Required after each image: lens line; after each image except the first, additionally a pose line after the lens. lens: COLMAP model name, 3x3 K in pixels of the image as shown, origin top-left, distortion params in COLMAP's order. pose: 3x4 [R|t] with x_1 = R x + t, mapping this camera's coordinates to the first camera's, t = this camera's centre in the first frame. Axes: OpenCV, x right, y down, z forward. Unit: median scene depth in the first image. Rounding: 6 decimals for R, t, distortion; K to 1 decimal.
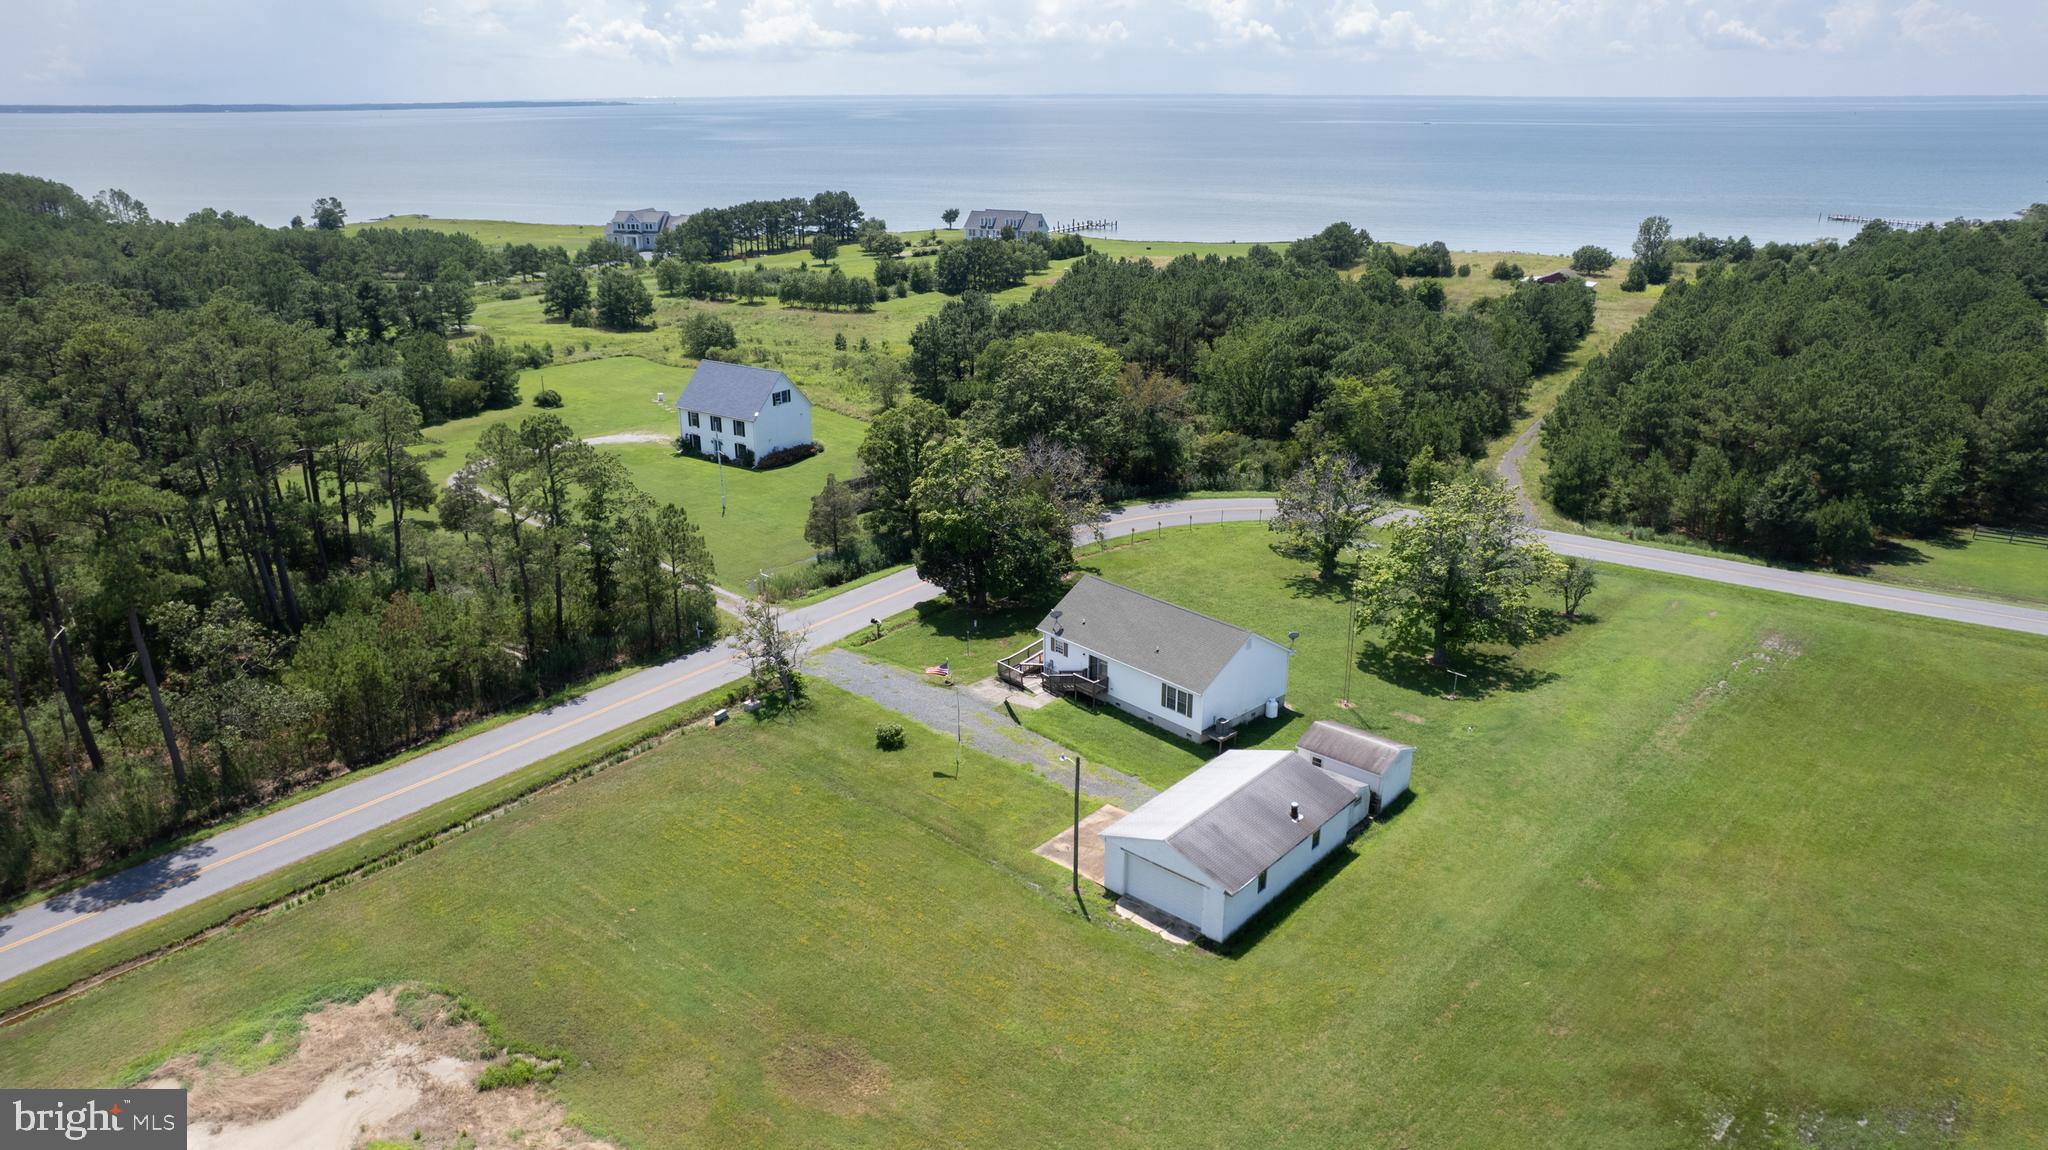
lens RADIAL K [[1304.0, 0, 1010.1], [0, 1304.0, 585.0], [0, 0, 1]] dist [-0.082640, 0.081811]
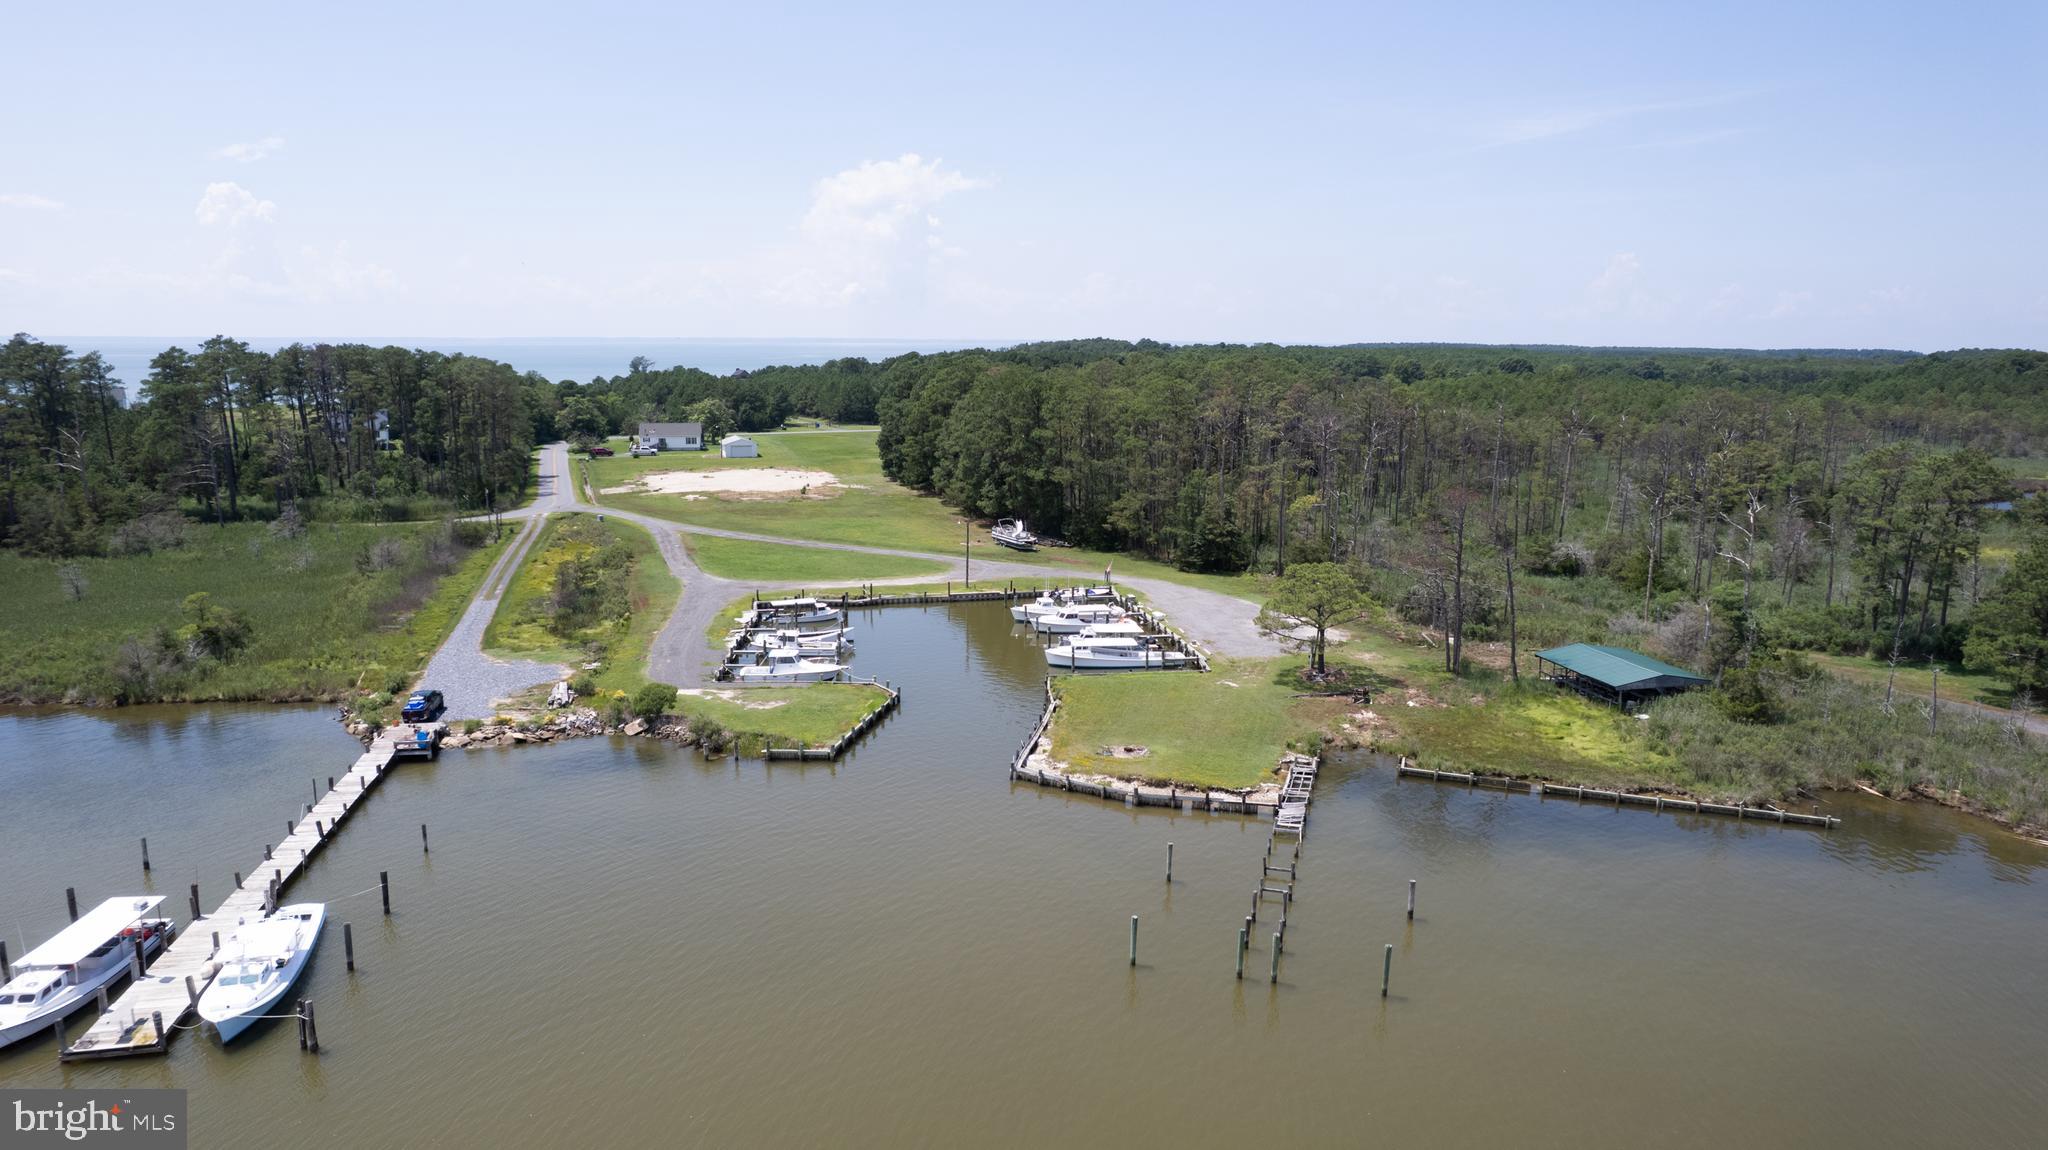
lens RADIAL K [[1304.0, 0, 1010.1], [0, 1304.0, 585.0], [0, 0, 1]] dist [-0.082640, 0.081811]
pose [[0.533494, -0.154294, 0.831611, -2.517196], [0.283946, 0.958831, -0.004259, 0.748279], [-0.796717, 0.238404, 0.555342, -1.720022]]
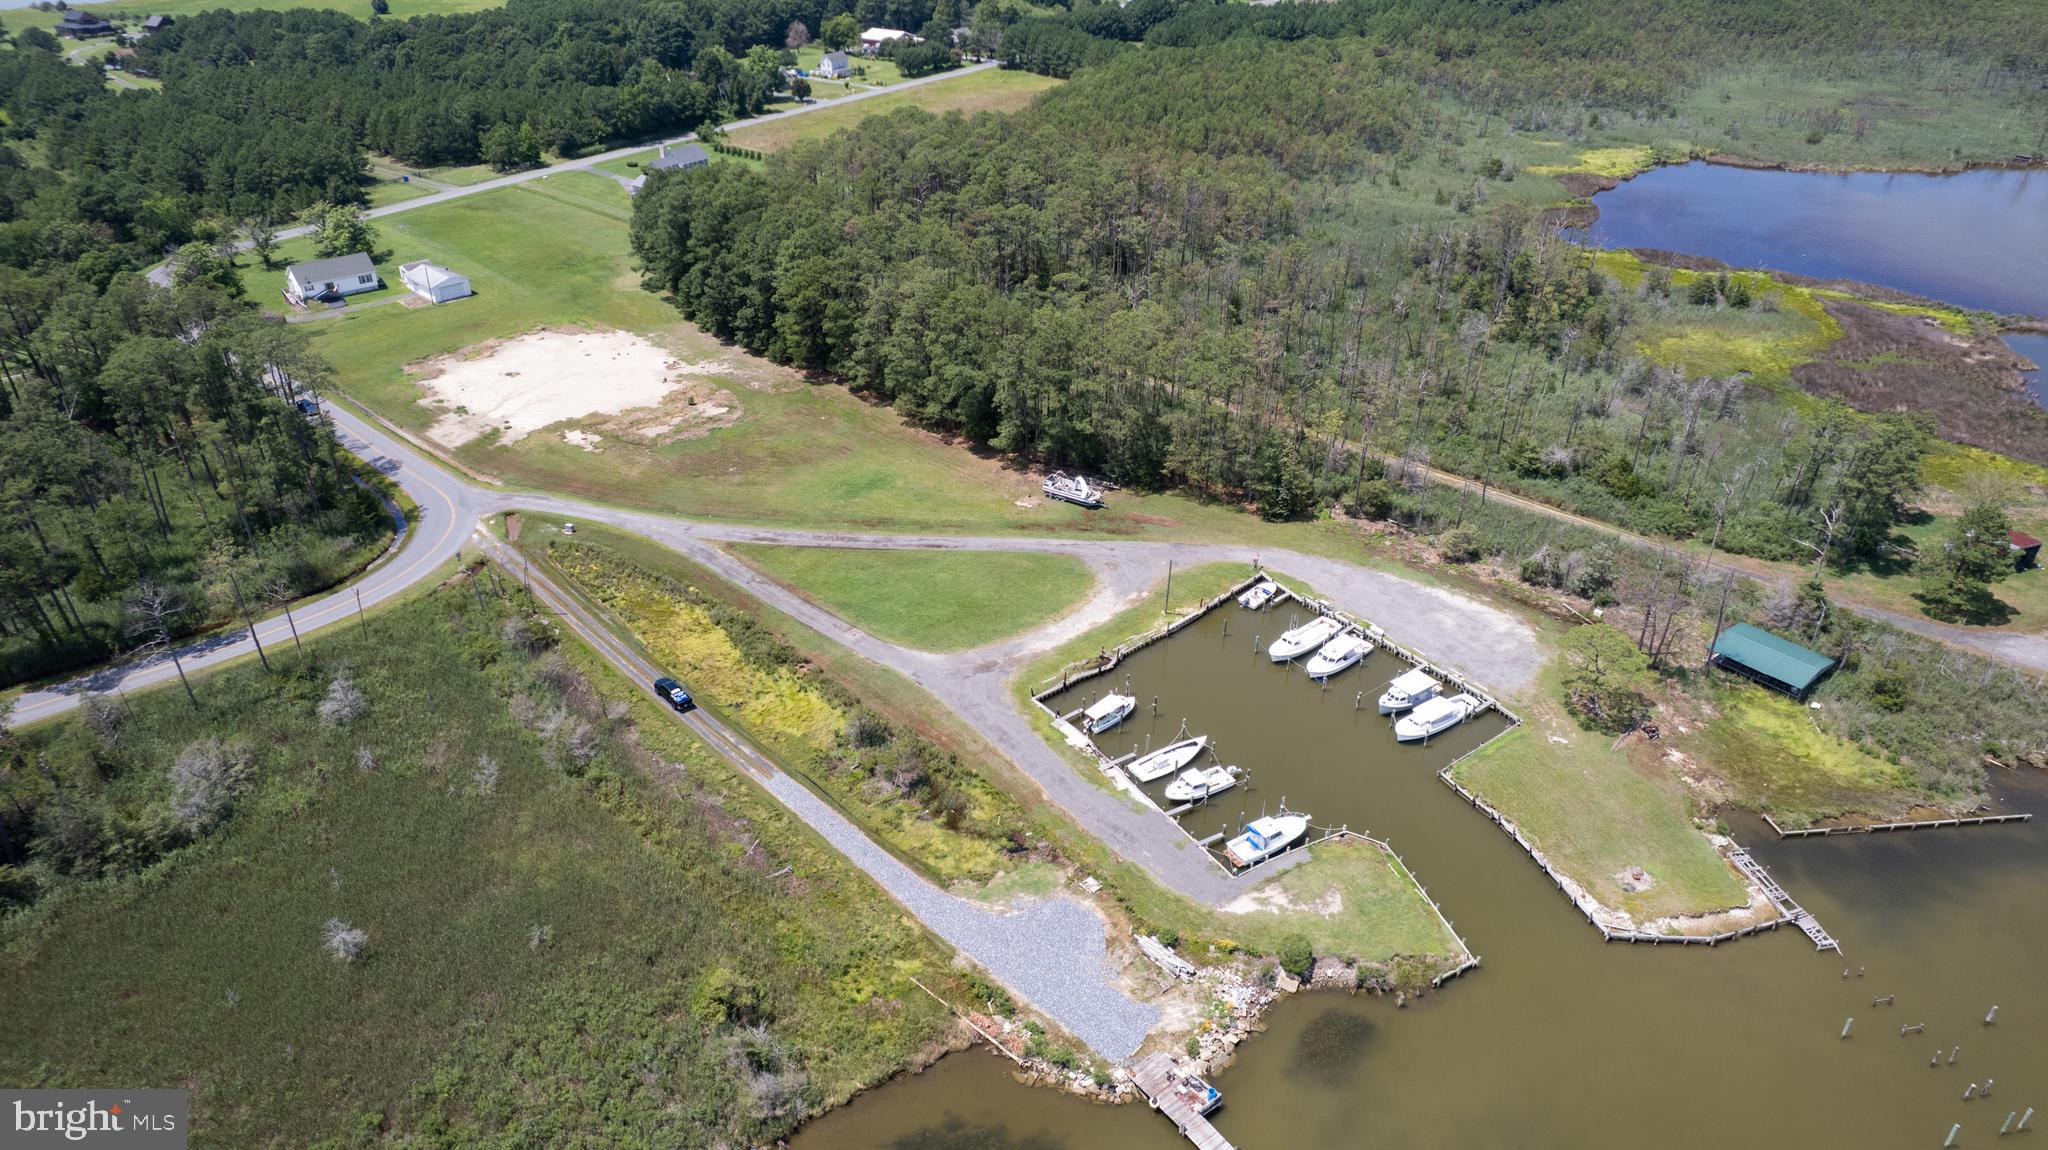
lens RADIAL K [[1304.0, 0, 1010.1], [0, 1304.0, 585.0], [0, 0, 1]] dist [-0.082640, 0.081811]
pose [[0.068769, -0.520250, 0.851240, -2.677035], [0.341851, 0.813892, 0.469807, -0.223988], [-0.937235, 0.258689, 0.233819, -0.969430]]
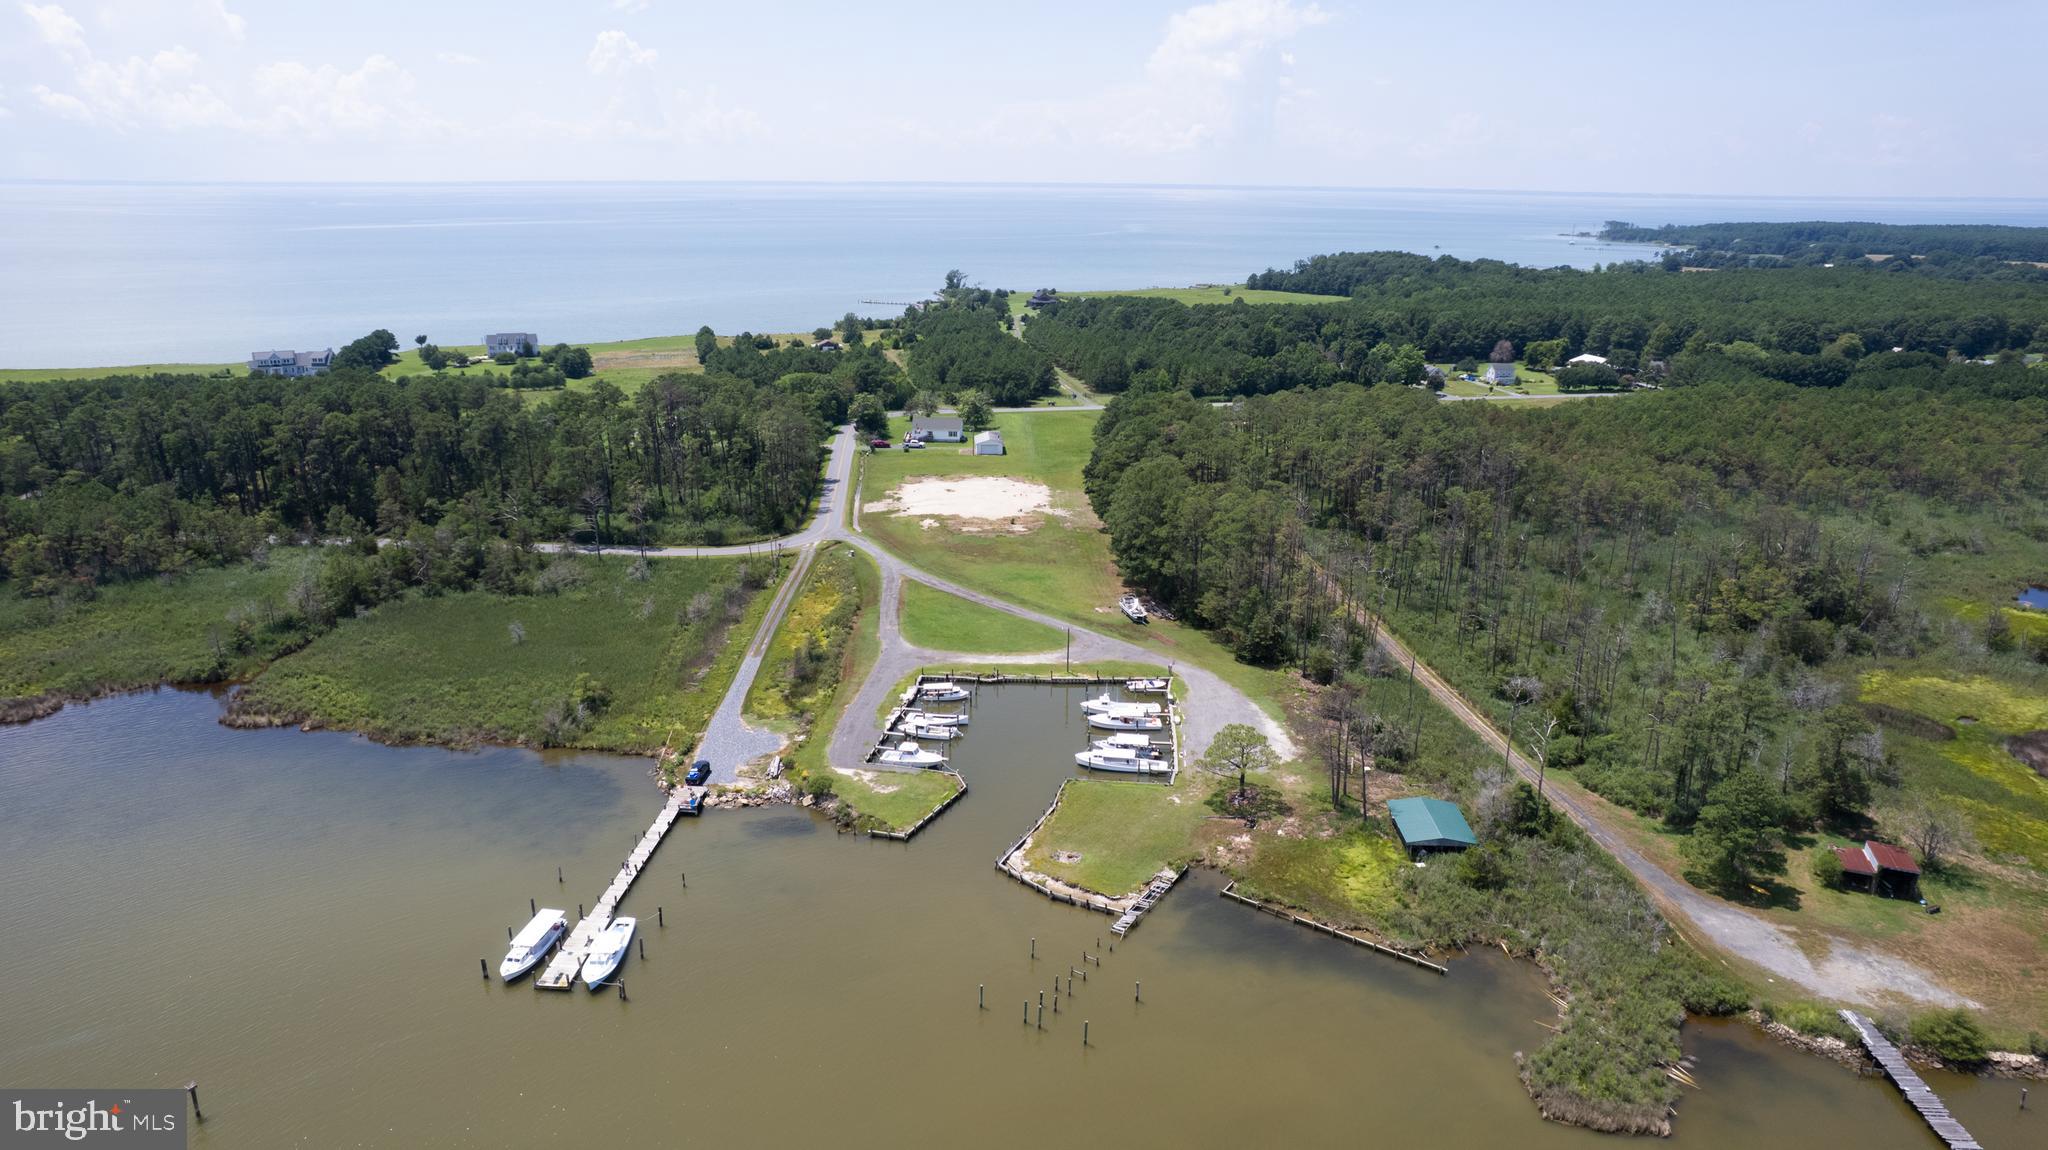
lens RADIAL K [[1290.9, 0, 998.6], [0, 1290.9, 616.0], [0, 0, 1]] dist [-0.045550, 0.024883]
pose [[0.736759, -0.217509, 0.640215, -2.748534], [0.231195, 0.970815, 0.063769, 0.446781], [-0.635401, 0.101032, 0.765544, -2.497564]]
